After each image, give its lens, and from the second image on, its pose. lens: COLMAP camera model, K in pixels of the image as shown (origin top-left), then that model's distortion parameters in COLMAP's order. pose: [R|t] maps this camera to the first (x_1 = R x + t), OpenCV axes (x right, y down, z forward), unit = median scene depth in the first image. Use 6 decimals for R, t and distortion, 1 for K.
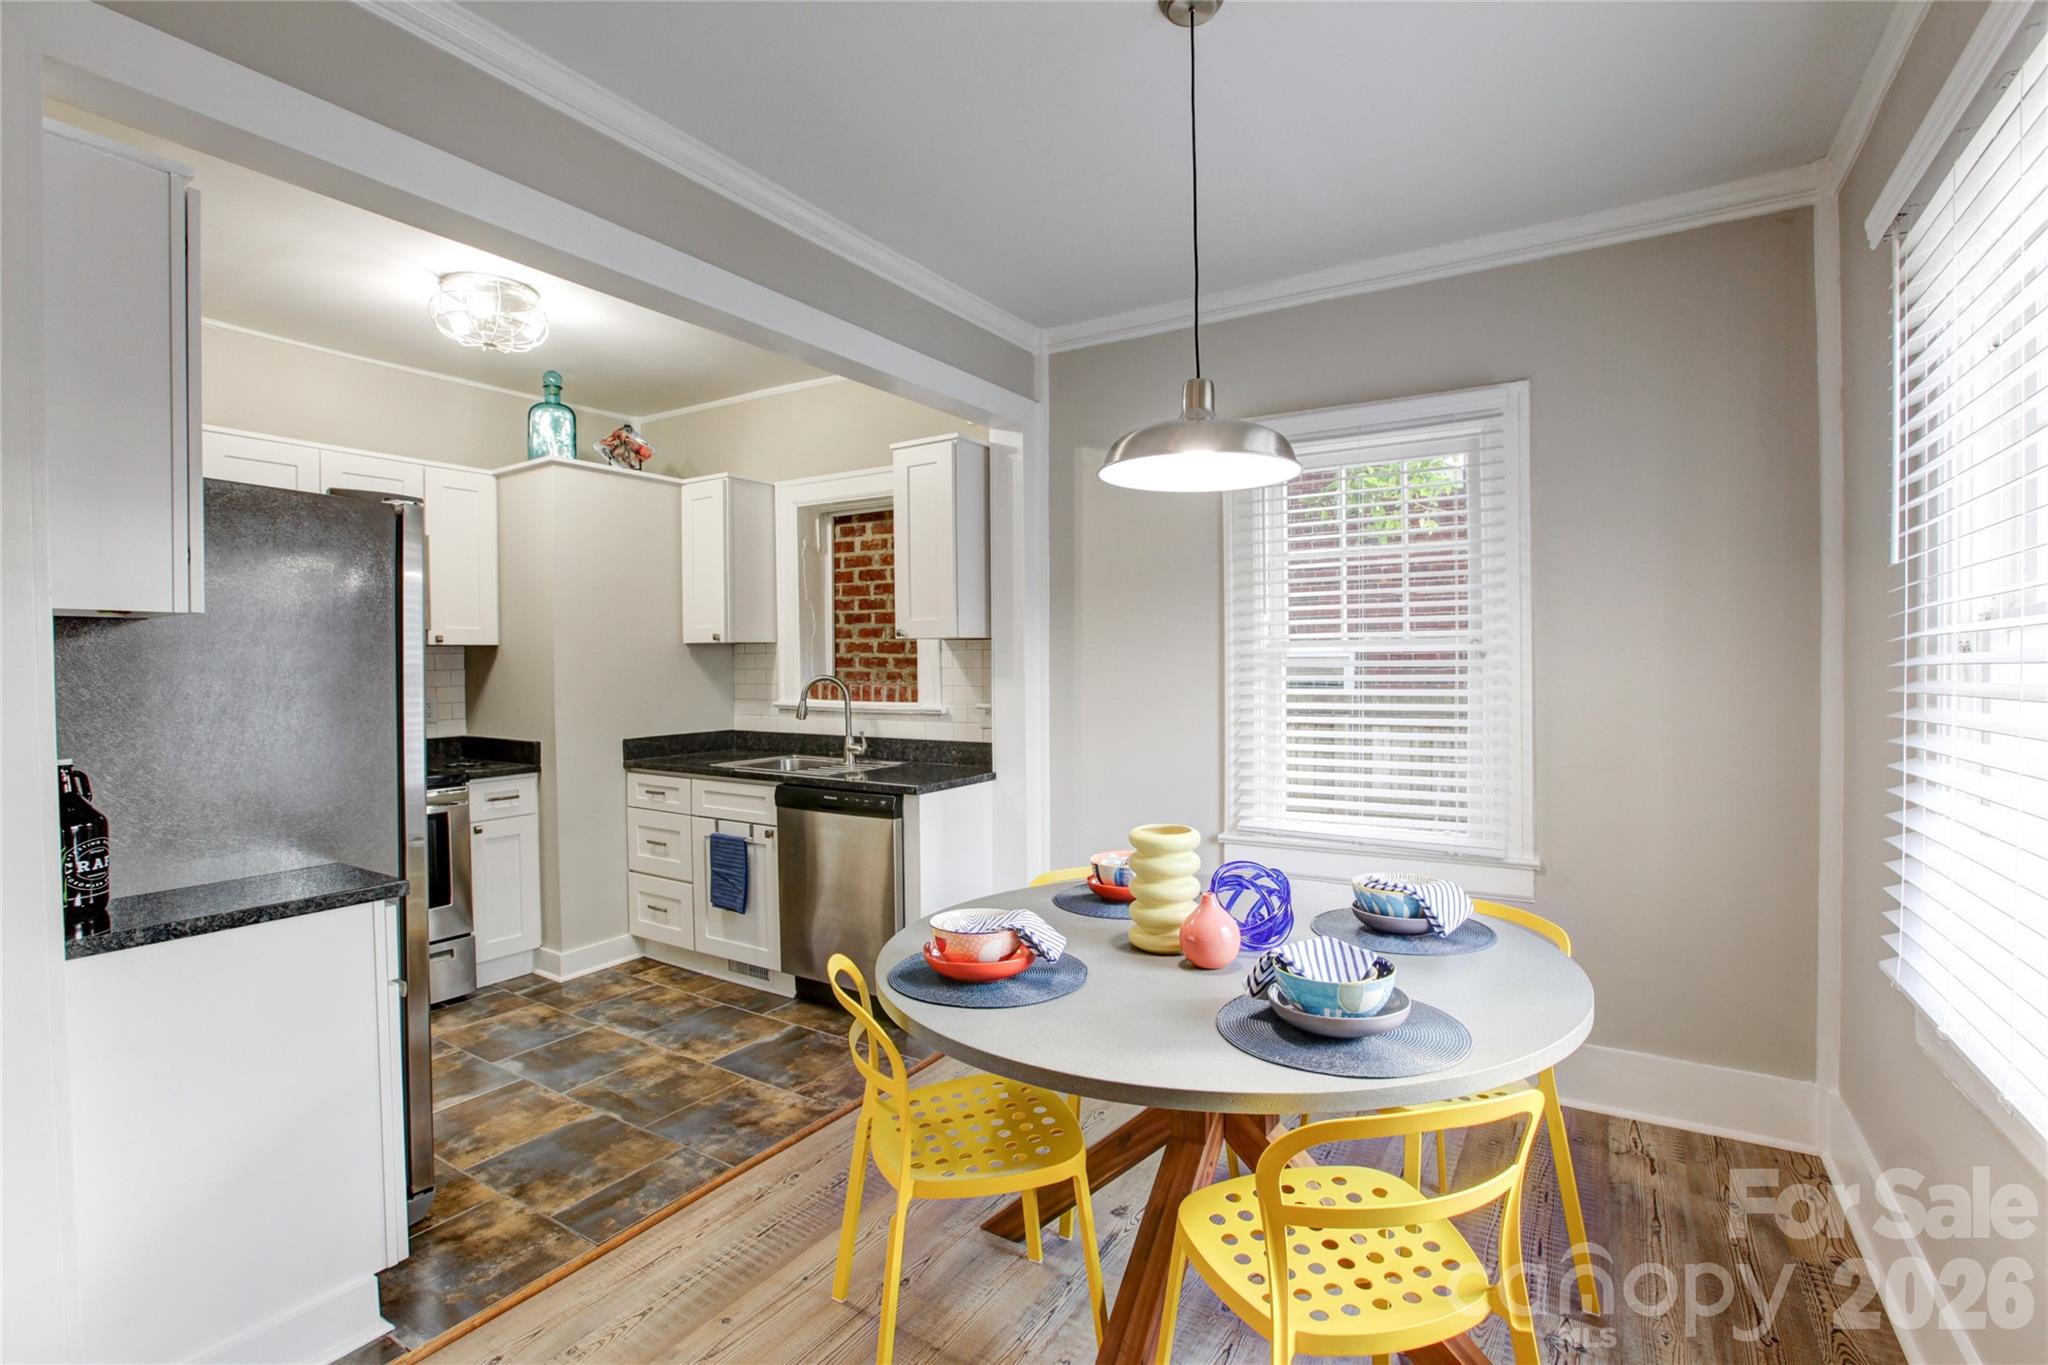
lens RADIAL K [[936.9, 0, 1024.3], [0, 936.9, 681.3], [0, 0, 1]] dist [-0.054145, 0.018664]
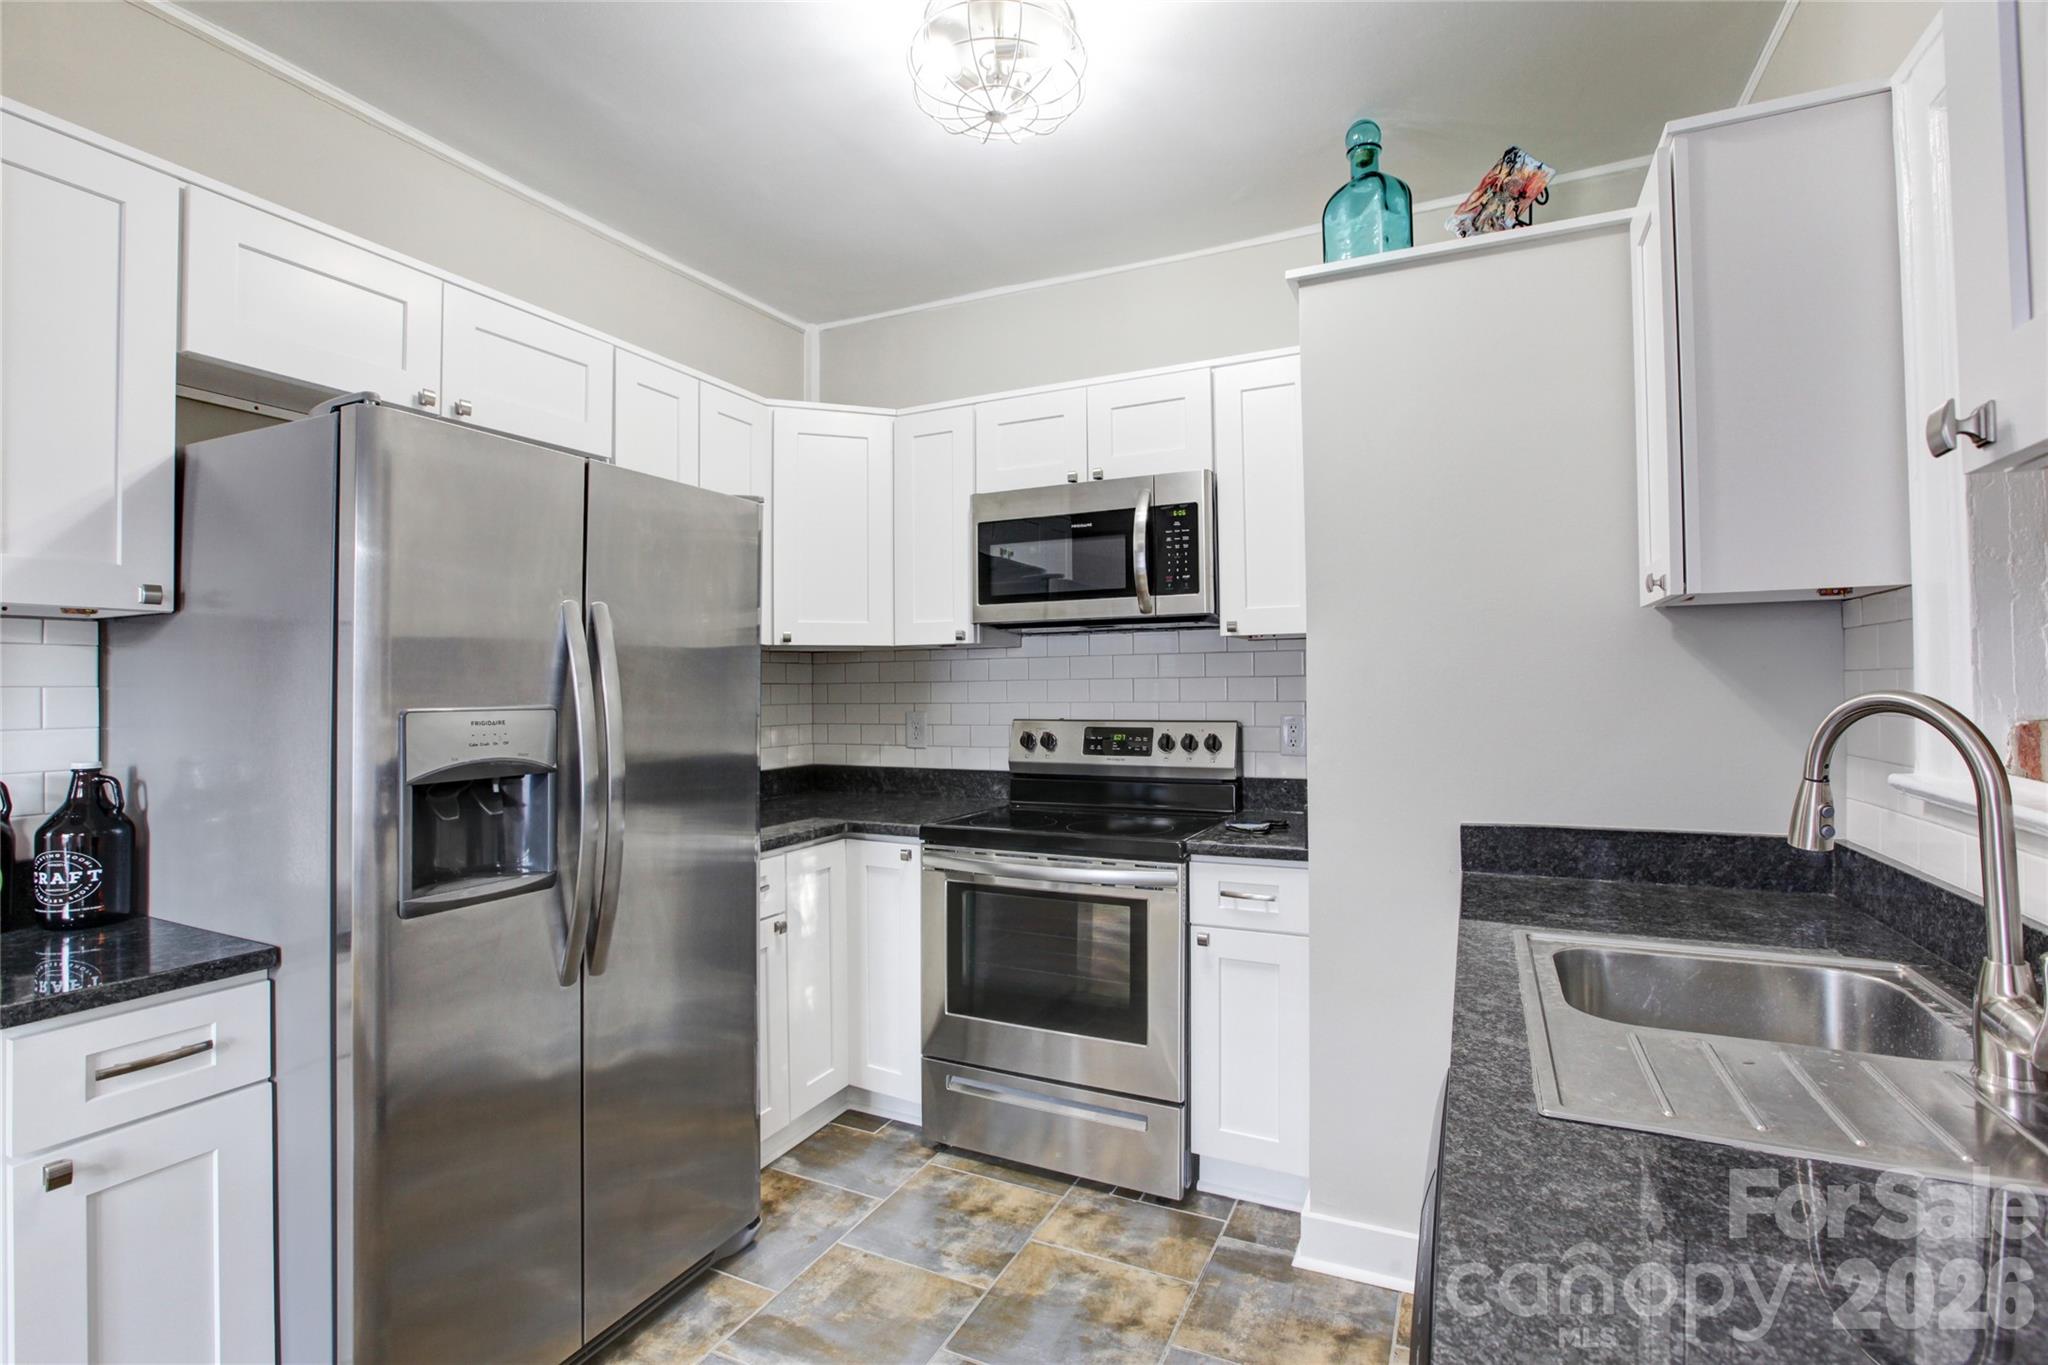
lens RADIAL K [[936.9, 0, 1024.3], [0, 936.9, 681.3], [0, 0, 1]] dist [-0.054145, 0.018664]
pose [[0.110927, 0.001091, -0.993828, 0.001025], [-0.013842, 0.999904, -0.000447, -0.005240], [0.993732, 0.013806, 0.110932, 0.720966]]
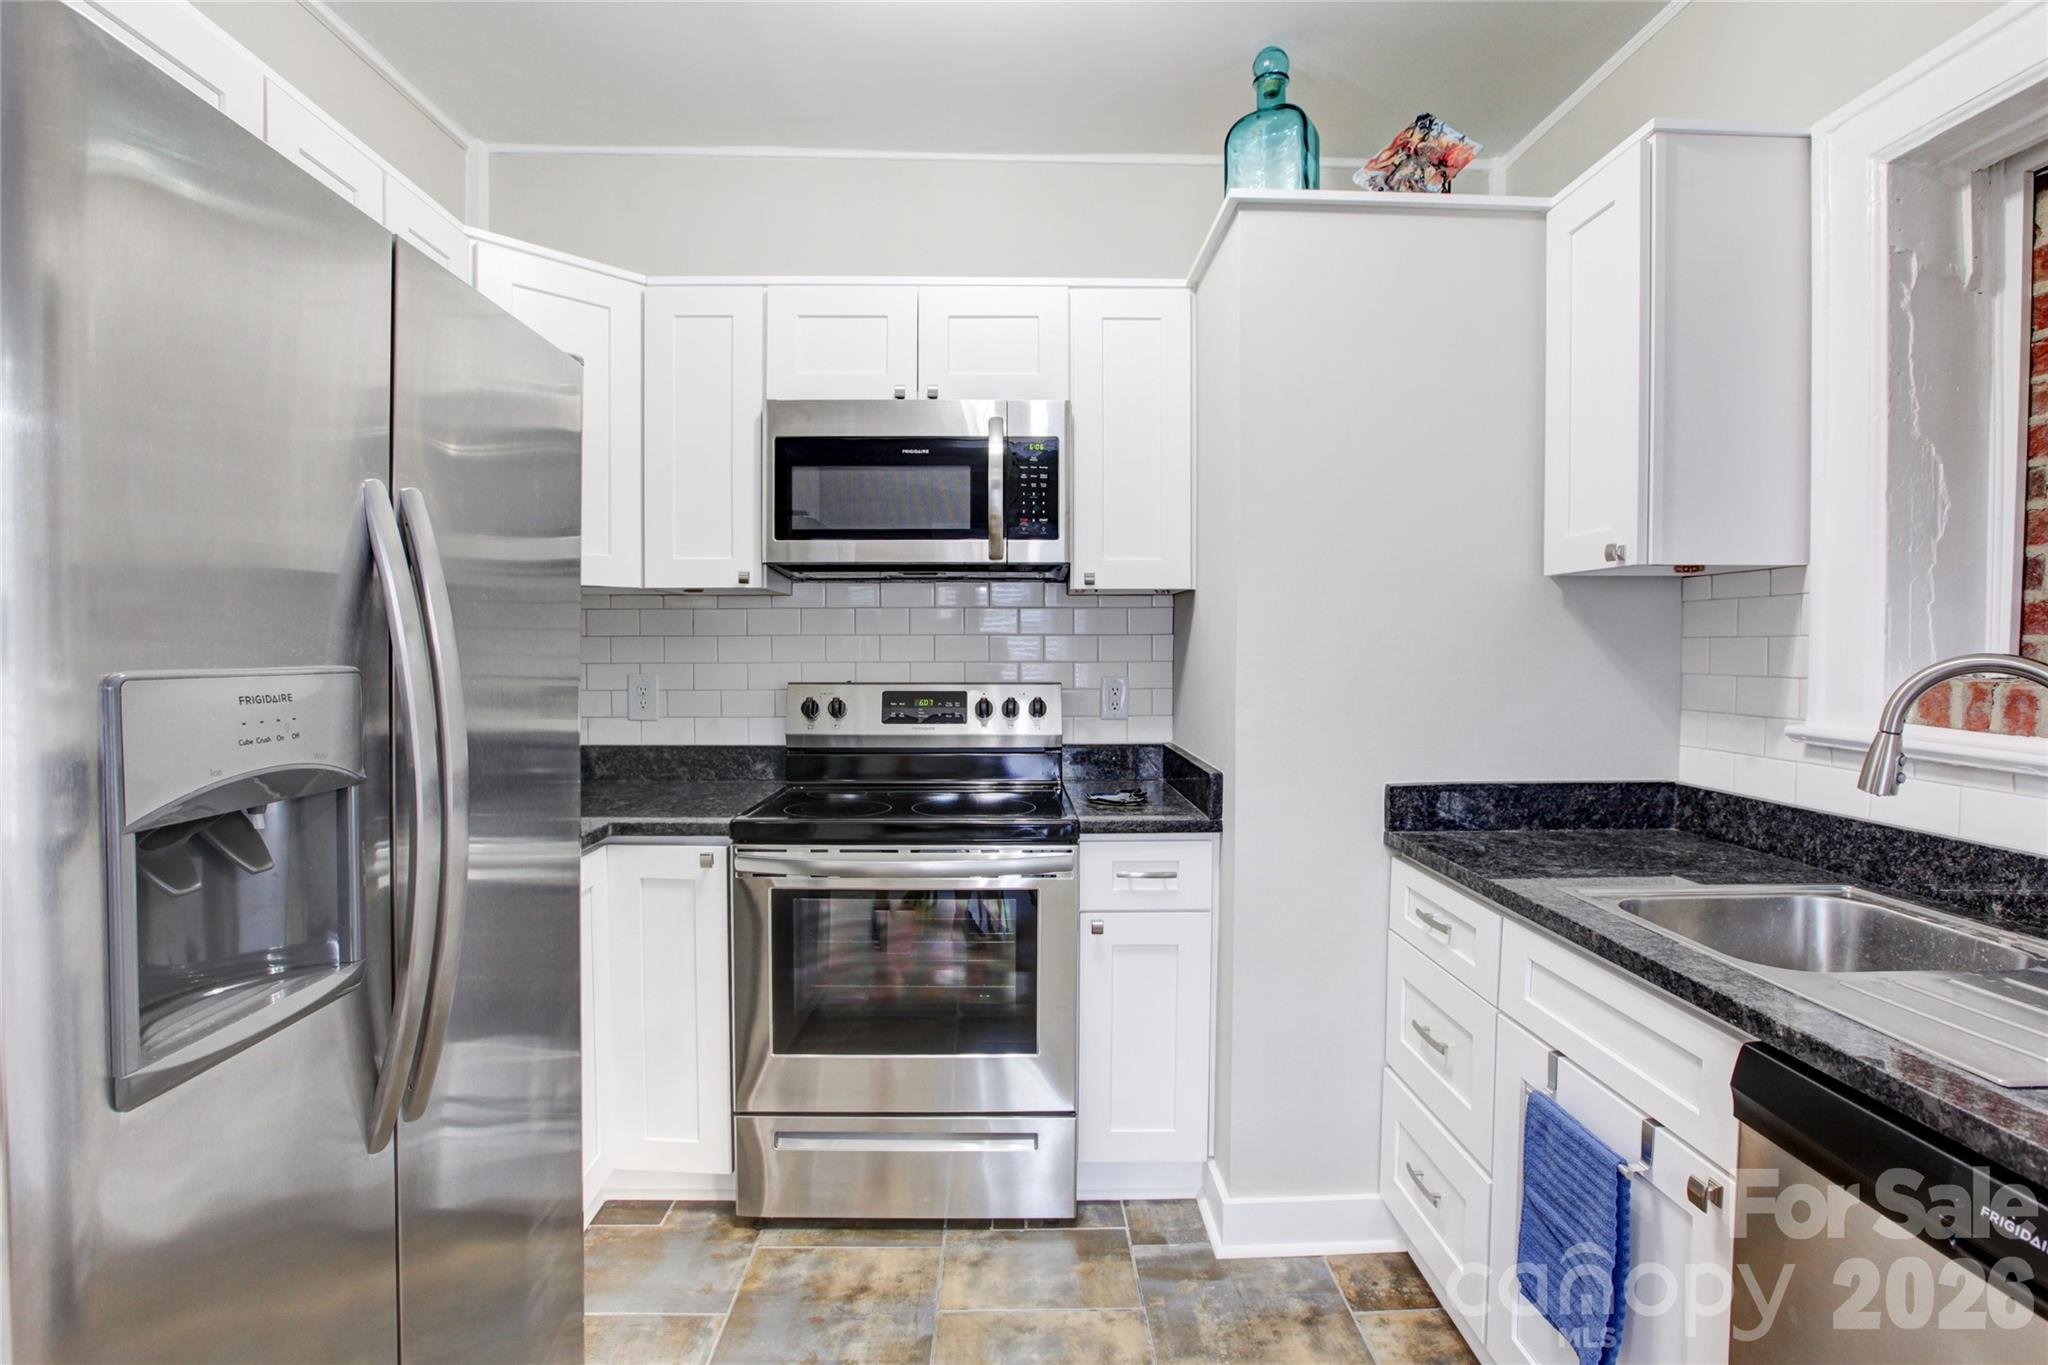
lens RADIAL K [[958.0, 0, 1017.8], [0, 958.0, 679.2], [0, 0, 1]] dist [-0.056443, 0.018083]
pose [[0.550930, 0.037926, -0.833689, -0.138717], [-0.024422, 0.999272, 0.029319, 0.000545], [0.834194, 0.004208, 0.551455, 0.576911]]
